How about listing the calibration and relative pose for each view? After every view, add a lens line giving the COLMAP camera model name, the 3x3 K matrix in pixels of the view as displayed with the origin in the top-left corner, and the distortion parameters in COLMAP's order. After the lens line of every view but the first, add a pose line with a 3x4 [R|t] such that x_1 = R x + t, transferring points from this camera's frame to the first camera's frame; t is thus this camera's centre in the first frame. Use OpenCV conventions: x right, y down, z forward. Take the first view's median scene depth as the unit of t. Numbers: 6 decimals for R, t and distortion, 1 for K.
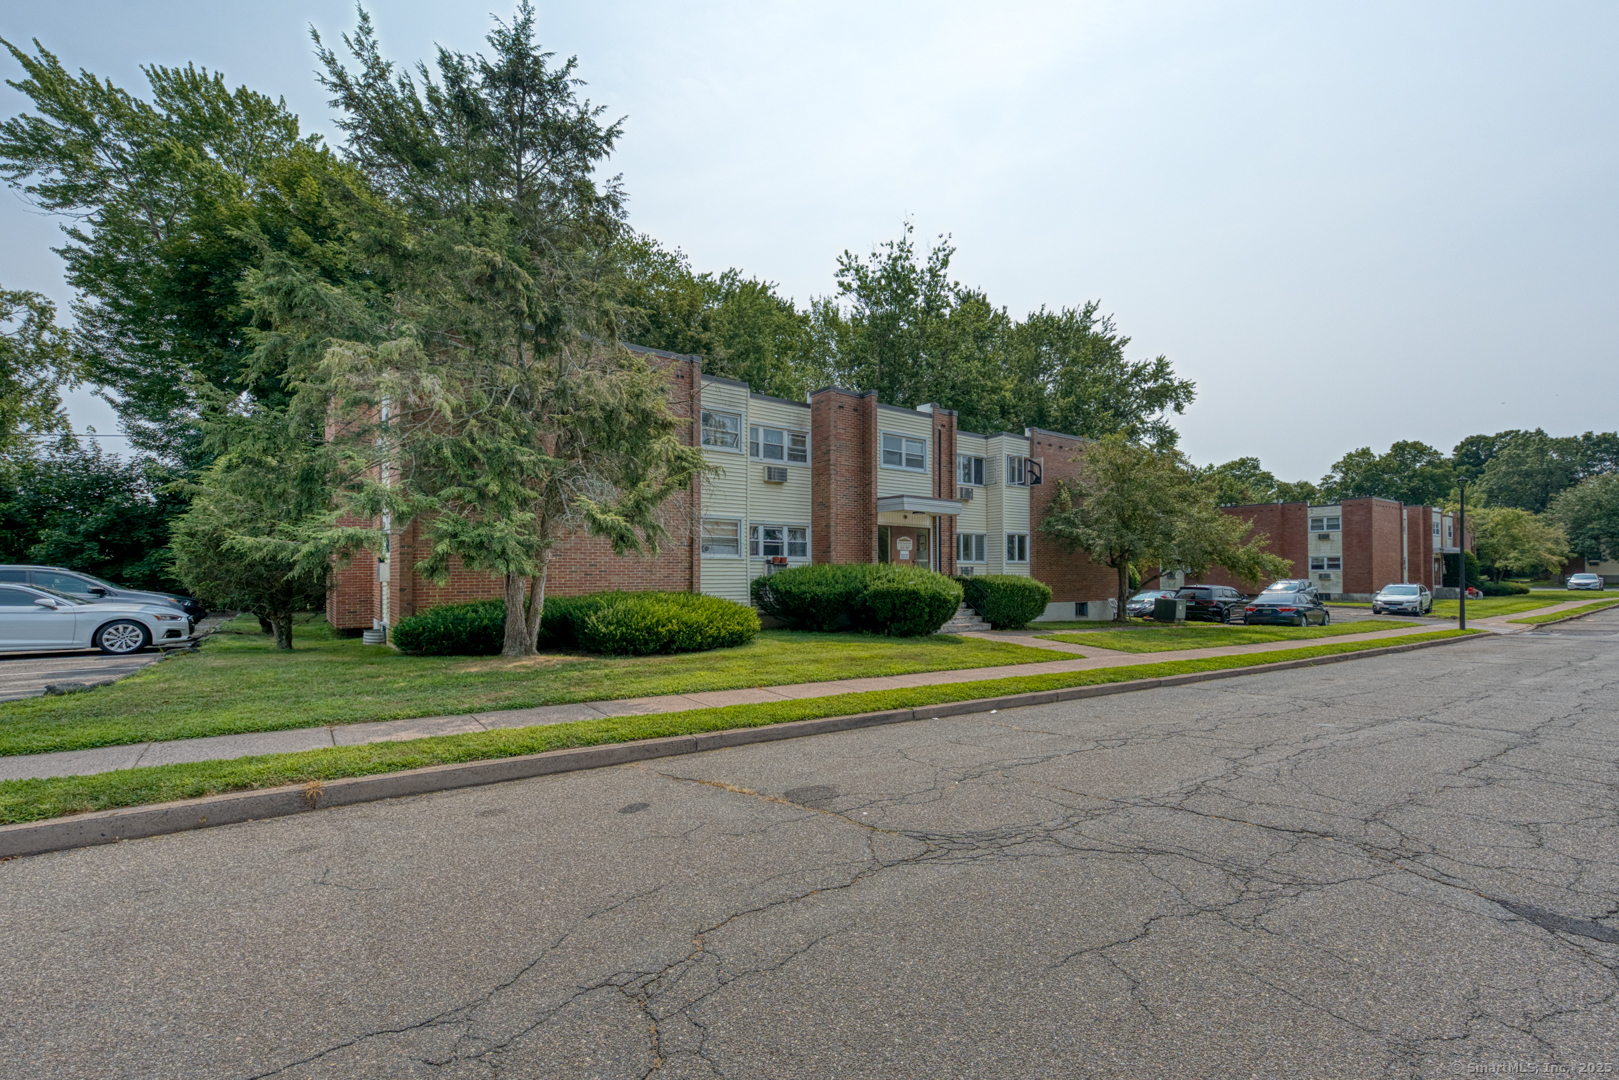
lens RADIAL K [[704.6, 0, 843.4], [0, 704.6, 569.6], [0, 0, 1]] dist [0.031233, -0.000076]
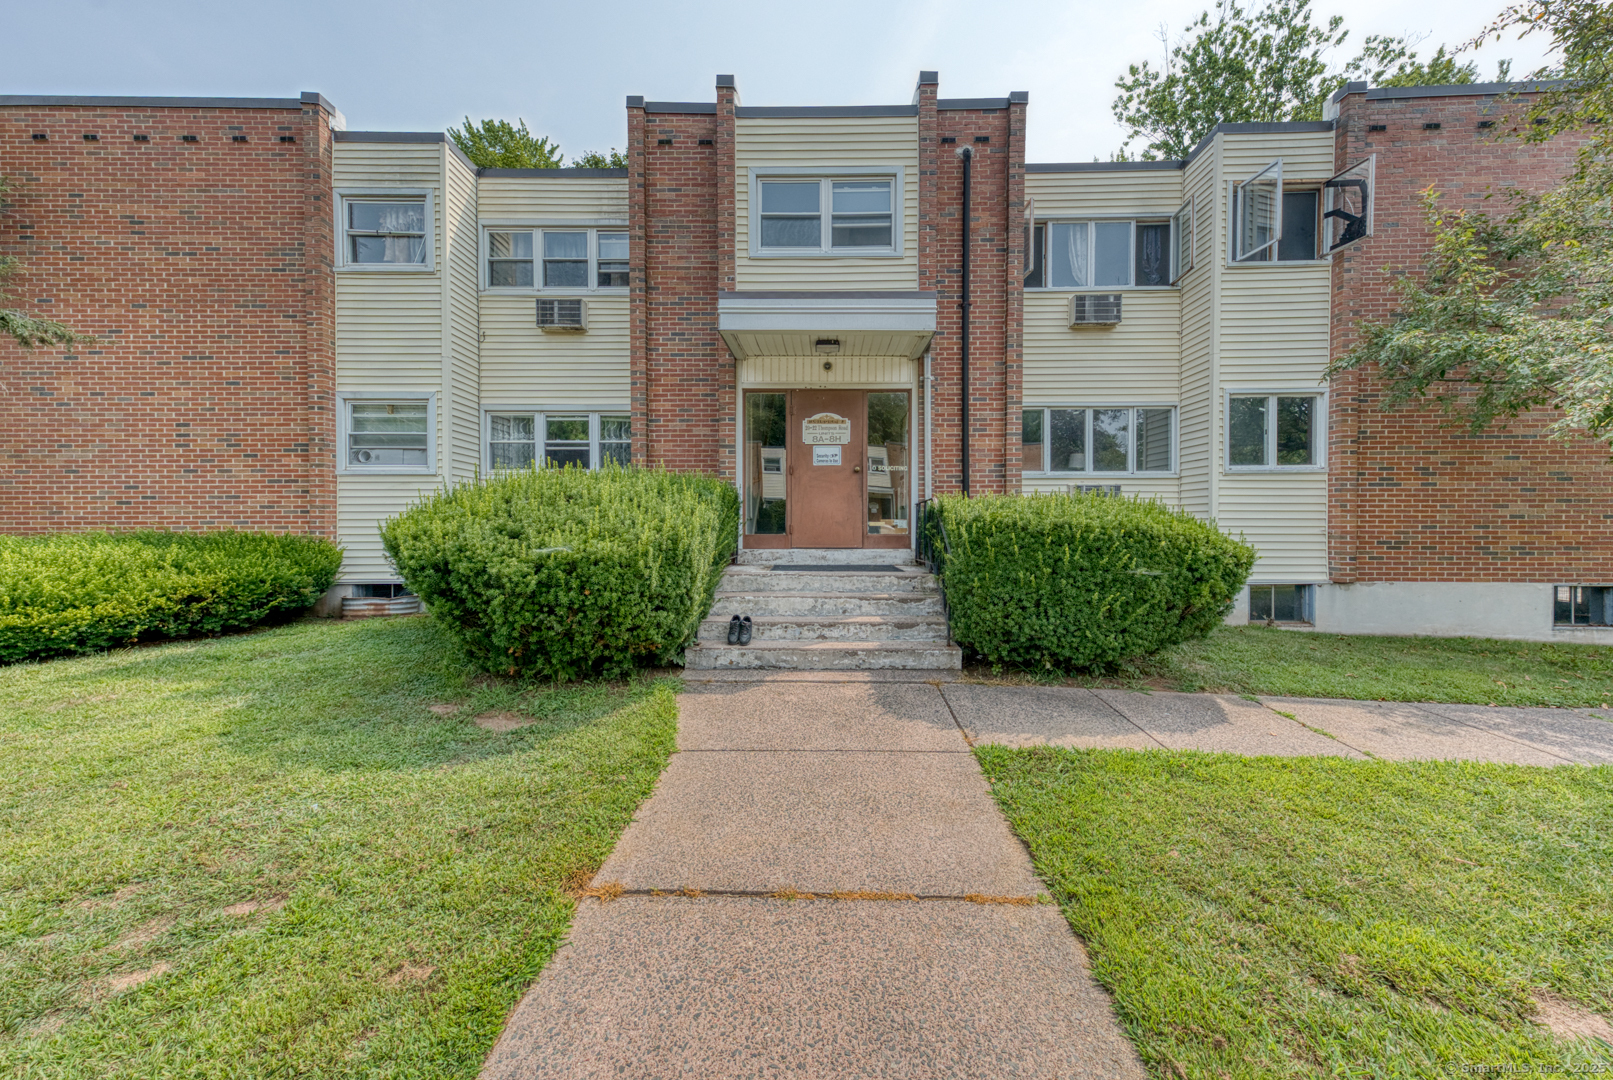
lens RADIAL K [[589.0, 0, 814.5], [0, 589.0, 525.2], [0, 0, 1]] dist [0.027108, -0.002497]
pose [[0.778207, 0.001420, -0.628006, 0.299988], [0.005147, 0.999949, 0.008638, 0.017624], [0.627987, -0.009955, 0.778160, 0.705616]]
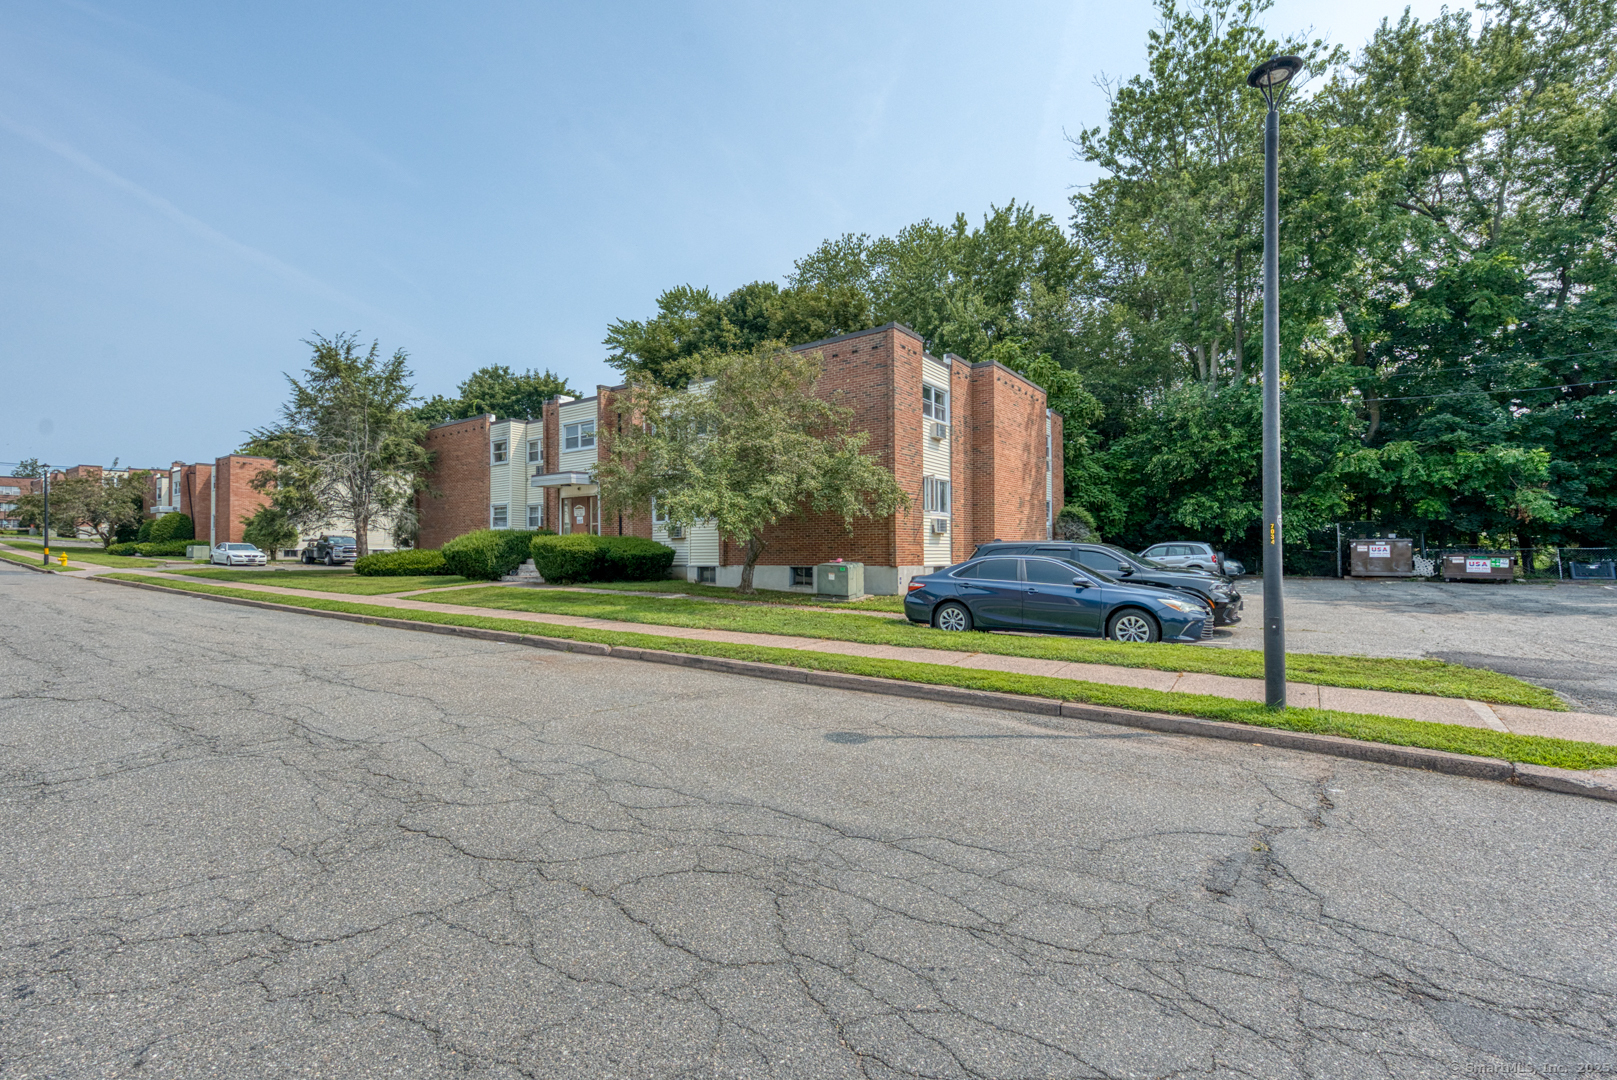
lens RADIAL K [[717.8, 0, 805.8], [0, 717.8, 545.5], [0, 0, 1]] dist [0.013272, -0.000025]
pose [[0.268875, -0.010139, -0.963122, 1.359213], [0.016503, 0.999846, -0.005919, 0.035972], [0.963034, -0.014303, 0.269001, 1.023911]]
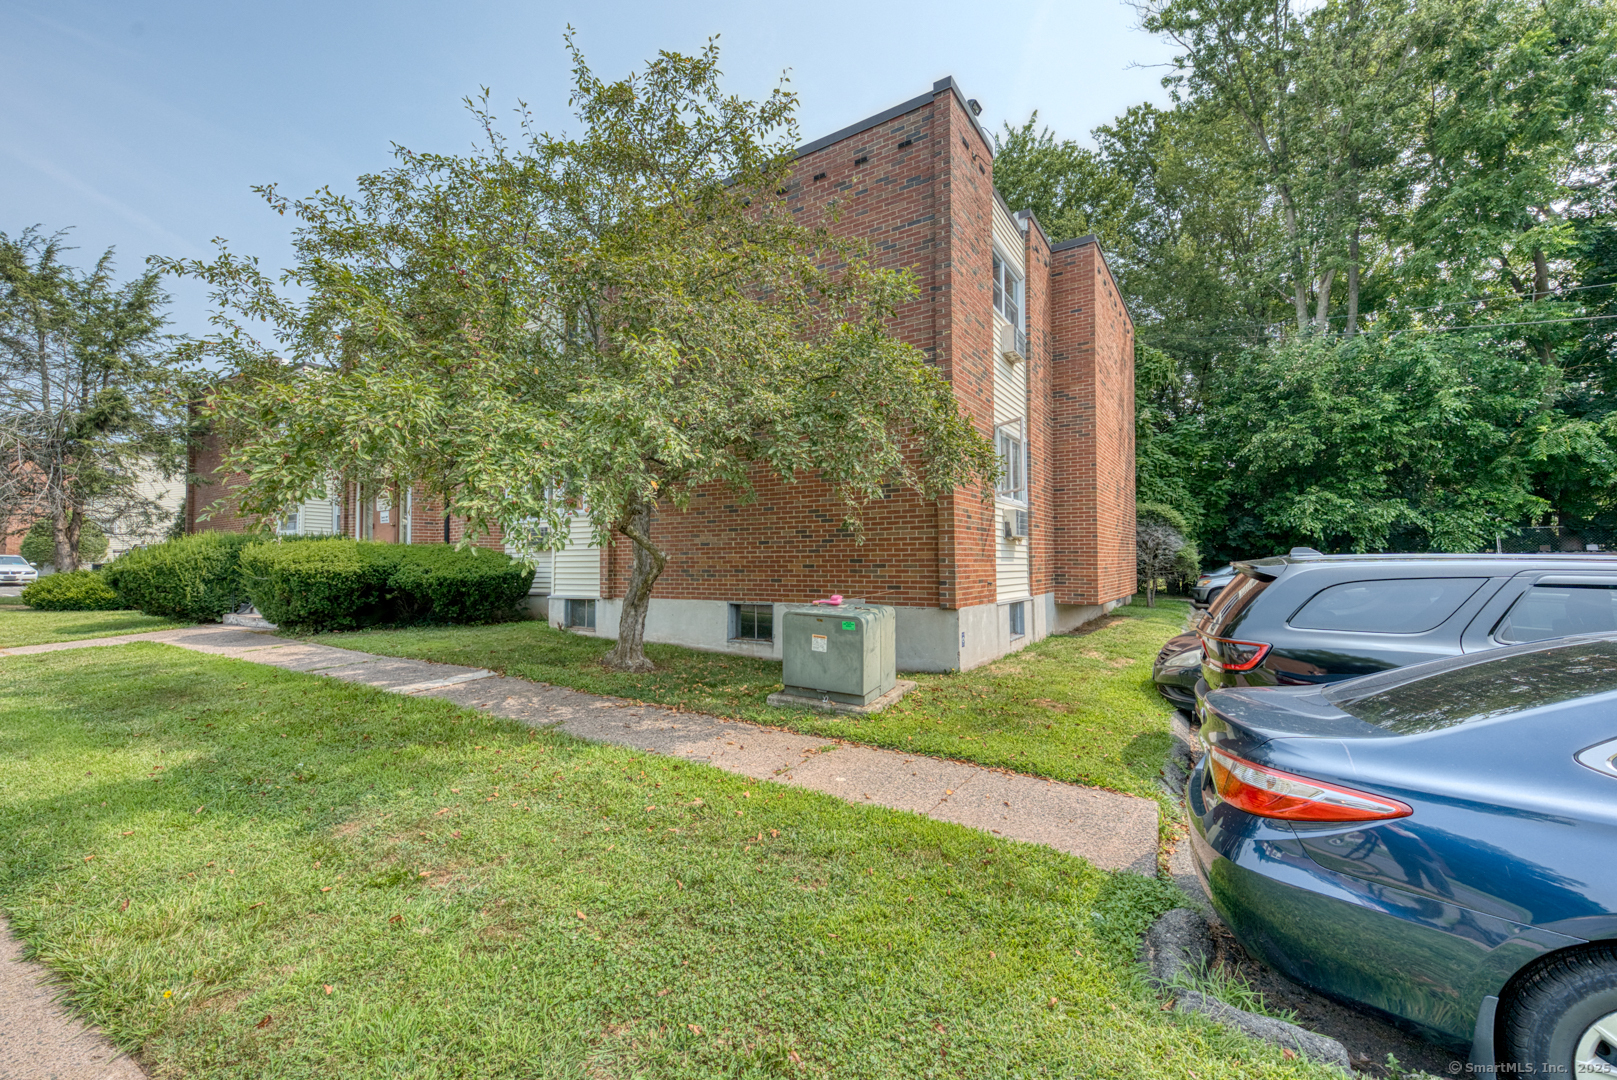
lens RADIAL K [[665.1, 0, 808.7], [0, 665.1, 528.1], [0, 0, 1]] dist [0.027991, -0.000065]
pose [[0.323506, -0.050687, -0.944867, 0.871525], [0.015749, 0.998714, -0.048184, 0.029963], [0.946095, 0.000707, 0.323889, 1.167720]]
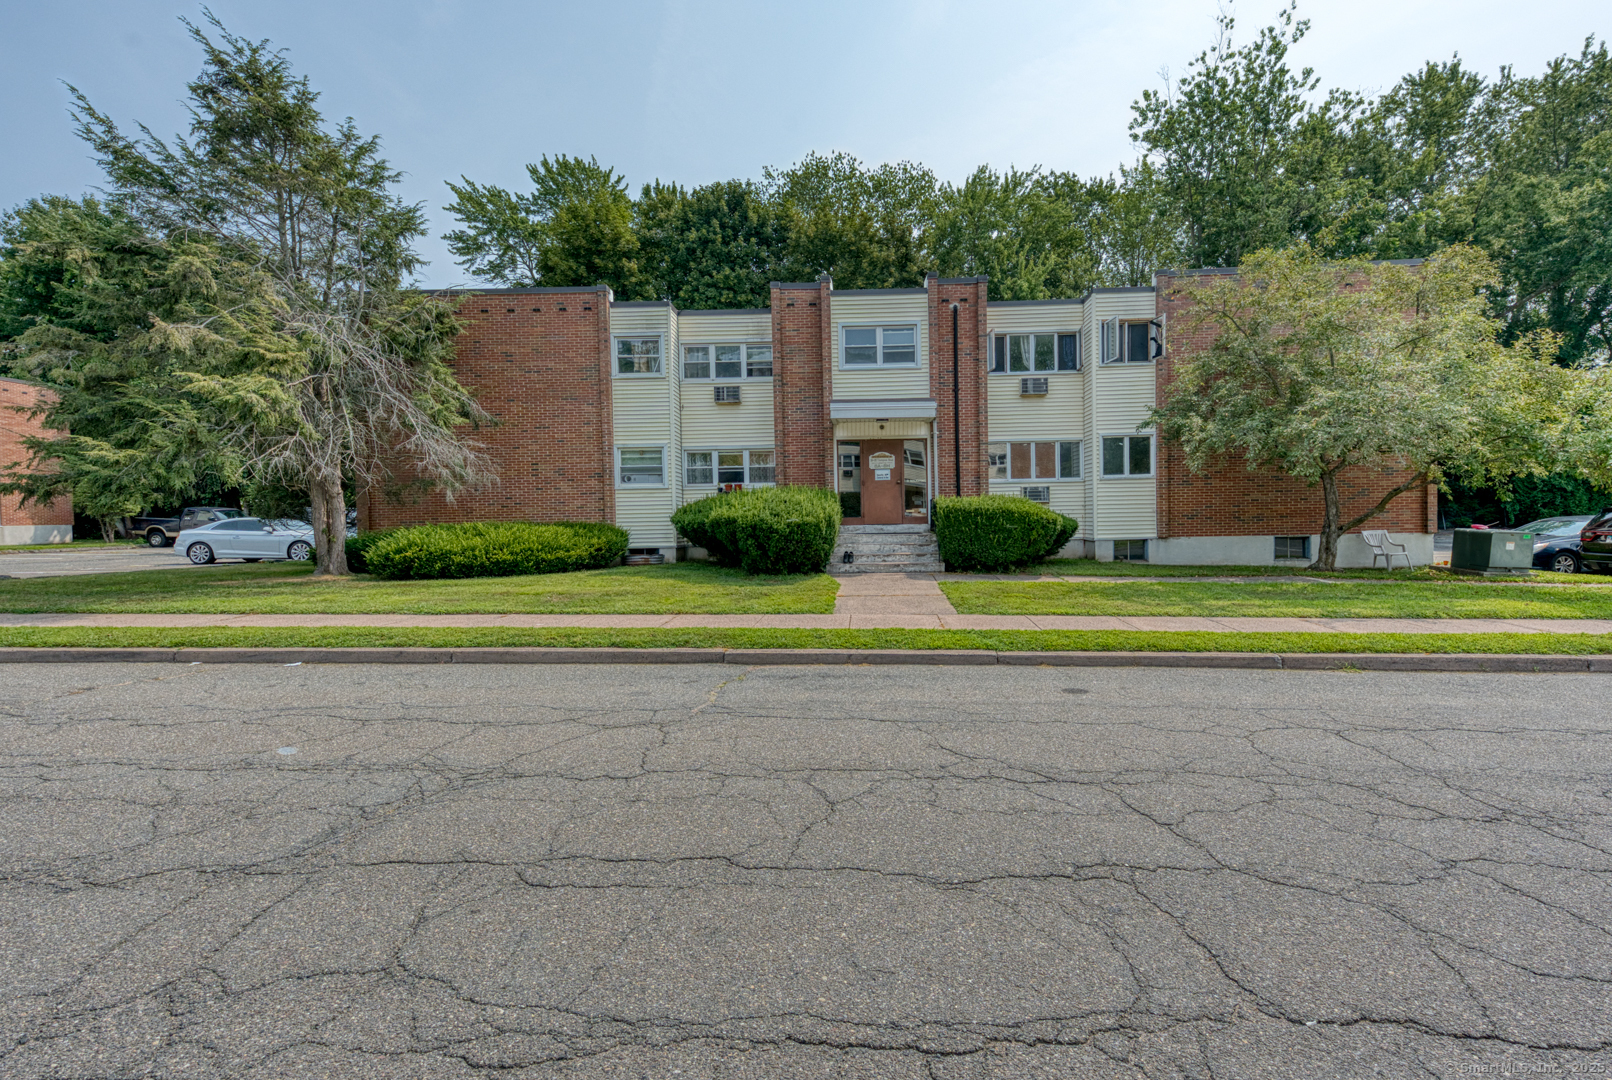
lens RADIAL K [[700.6, 0, 845.5], [0, 700.6, 525.7], [0, 0, 1]] dist [0.050465, -0.000121]
pose [[0.773206, -0.007035, -0.634115, 0.548580], [0.023289, 0.999579, 0.017308, 0.021582], [0.633727, -0.028151, 0.773045, 0.352215]]
